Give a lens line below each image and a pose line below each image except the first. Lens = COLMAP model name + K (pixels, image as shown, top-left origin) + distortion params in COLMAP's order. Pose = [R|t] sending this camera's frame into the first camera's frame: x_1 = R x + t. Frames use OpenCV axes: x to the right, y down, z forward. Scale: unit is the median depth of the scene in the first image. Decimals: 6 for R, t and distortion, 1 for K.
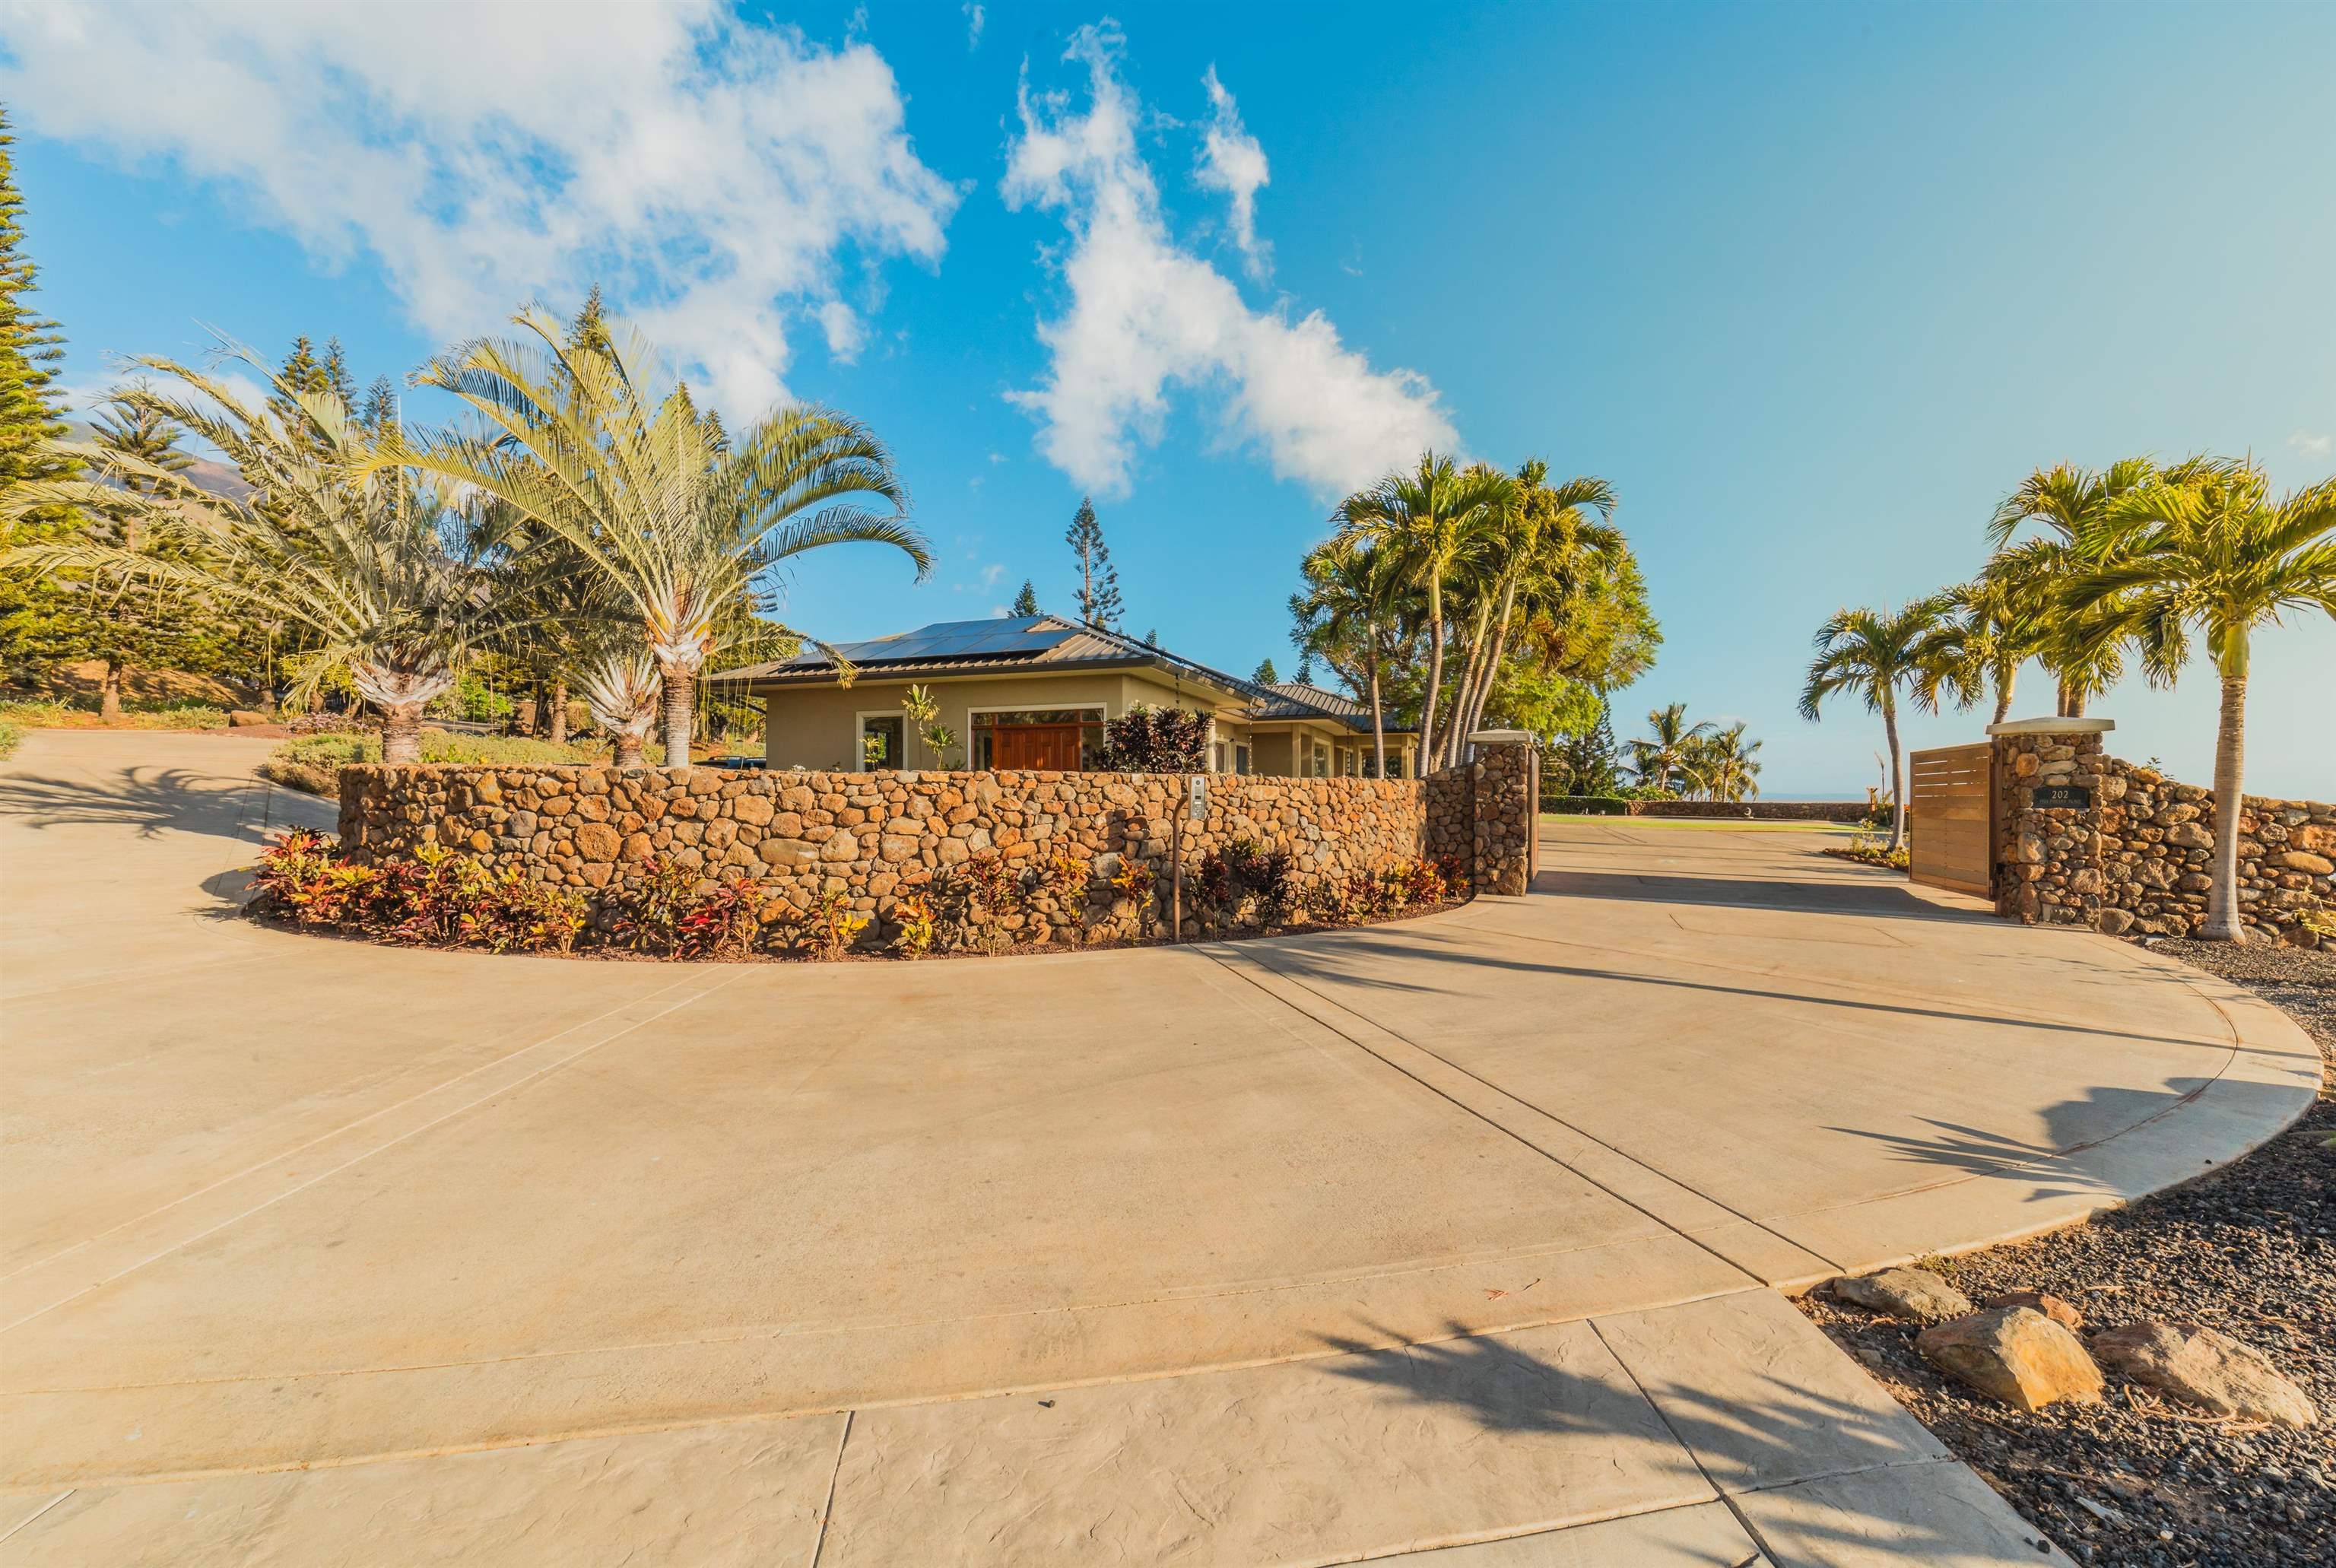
lens RADIAL K [[895.4, 0, 1161.5], [0, 895.4, 797.3], [0, 0, 1]] dist [0.001452, -0.000110]
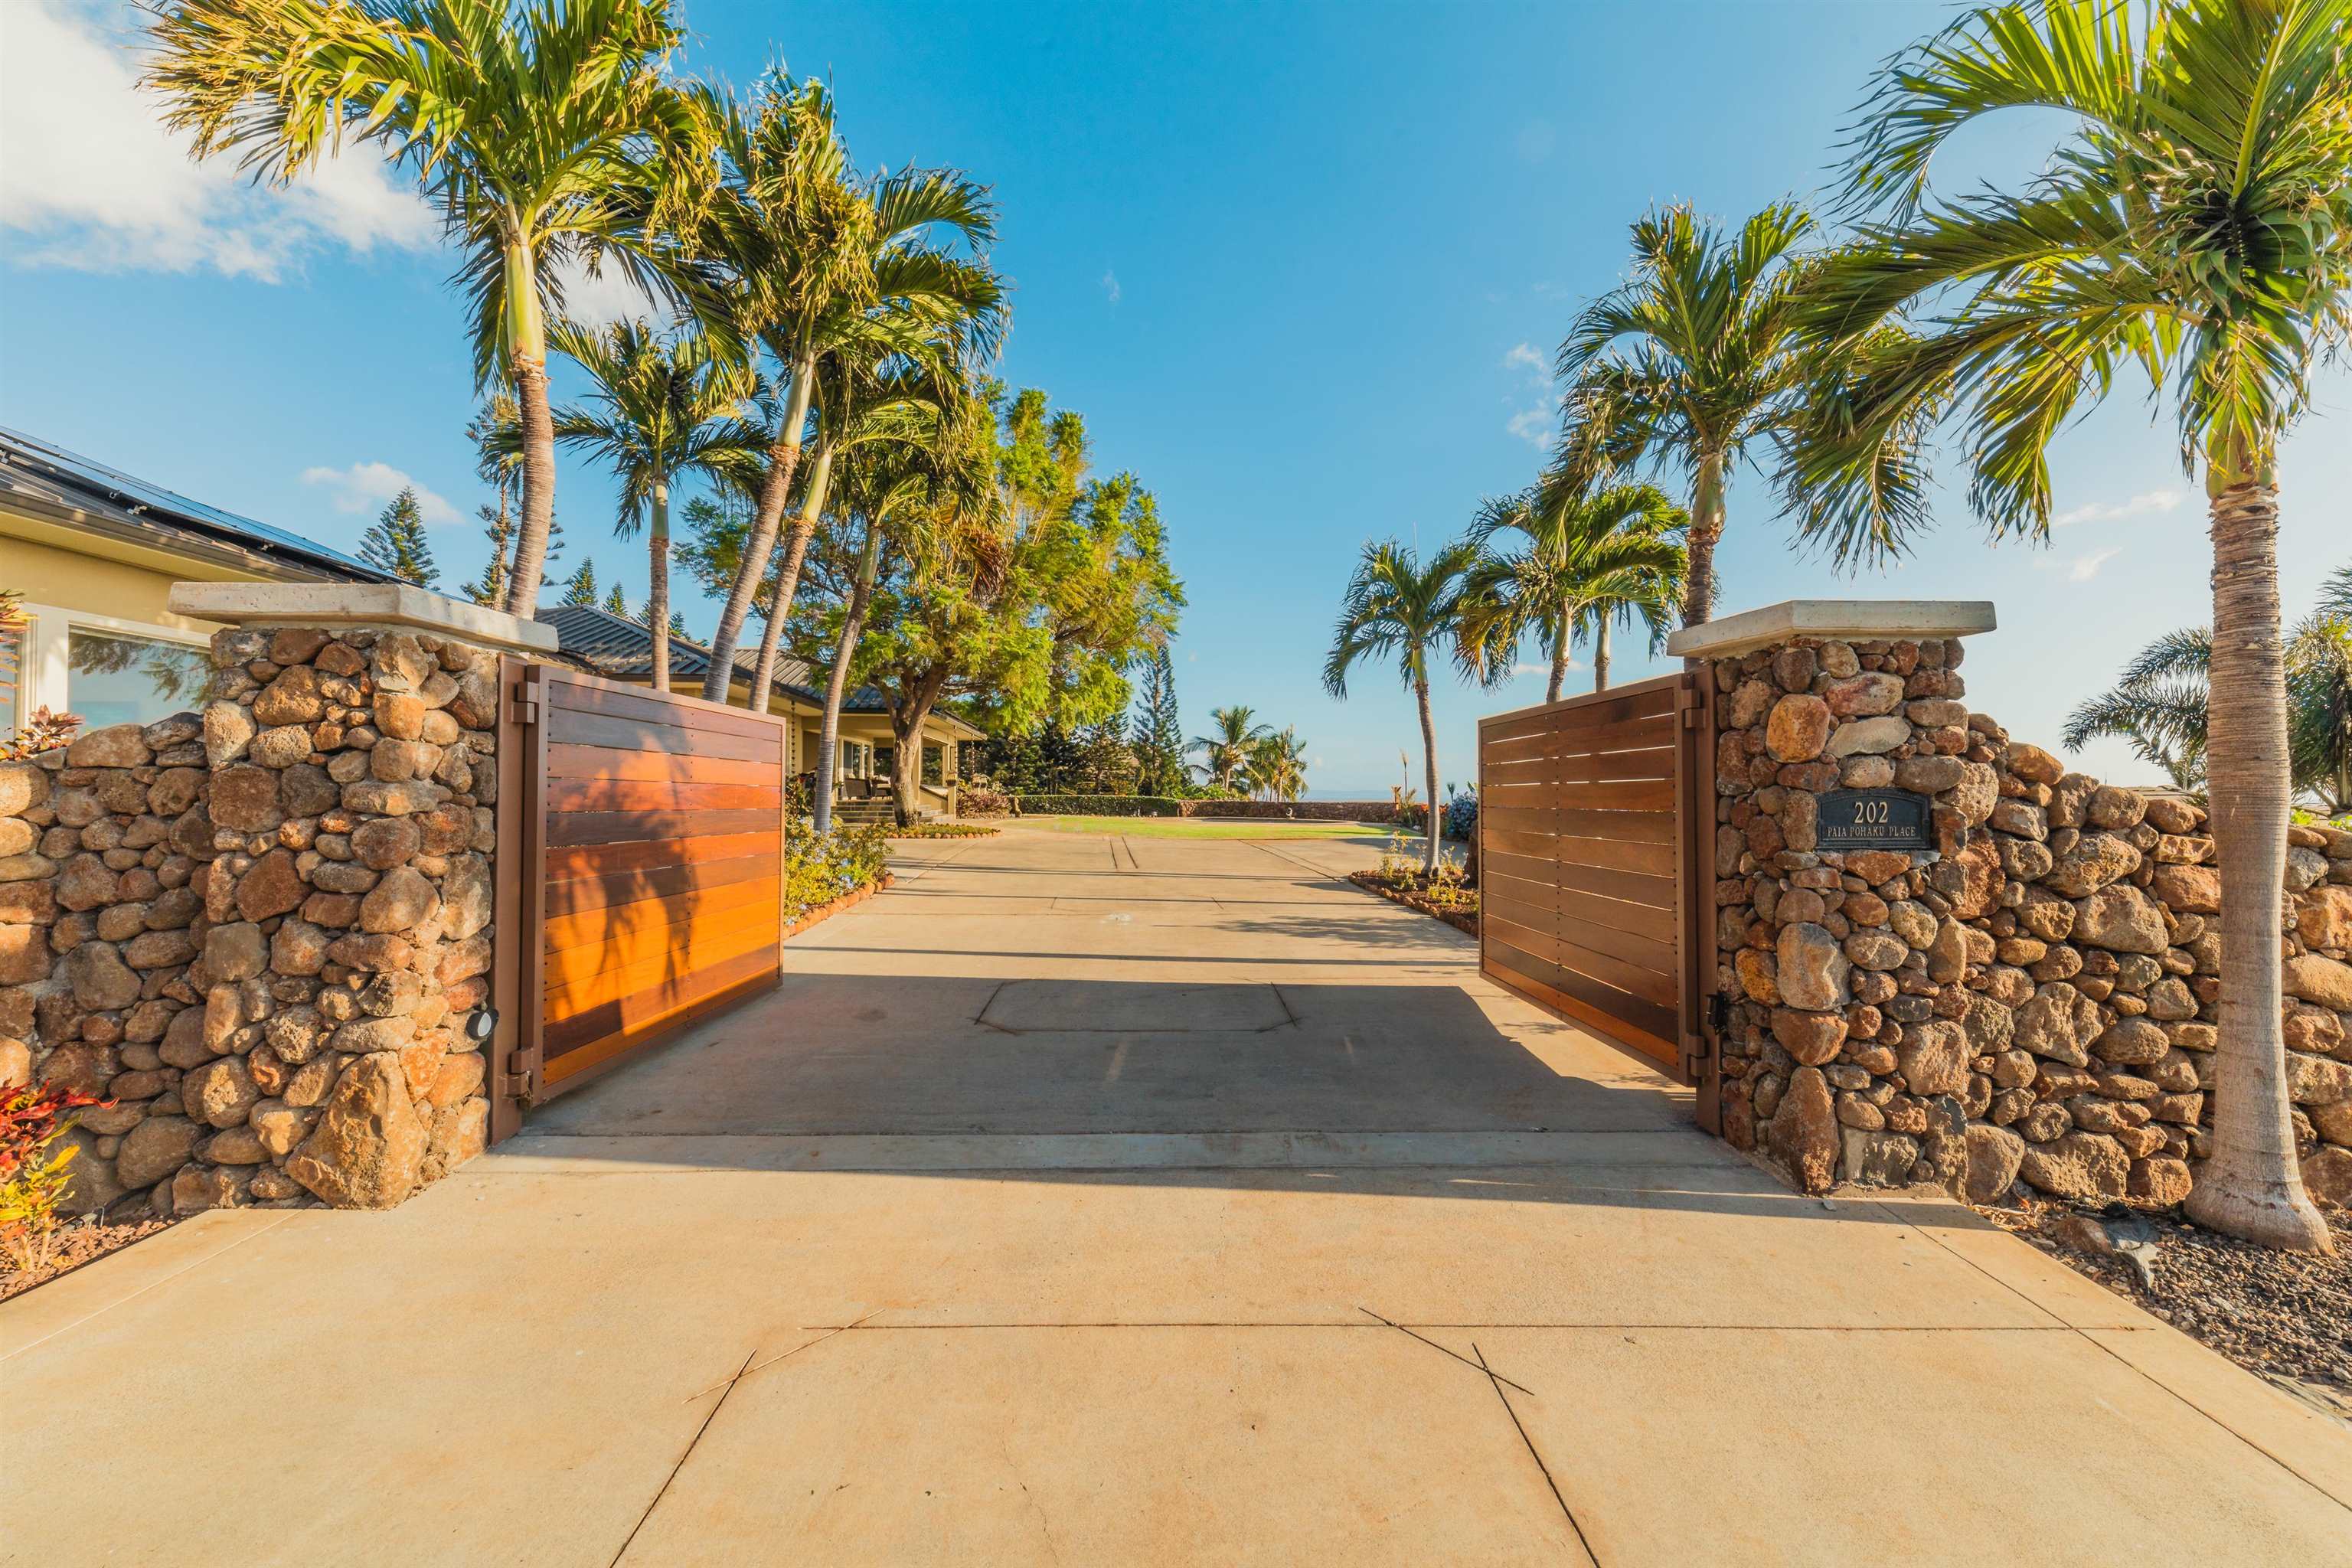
lens RADIAL K [[881.4, 0, 1175.2], [0, 881.4, 772.4], [0, 0, 1]] dist [0.000254, 0.000137]
pose [[0.910648, 0.006805, 0.413126, 0.585098], [0.004110, 0.999666, -0.025527, -0.010631], [-0.413162, 0.024944, 0.910316, 0.766093]]
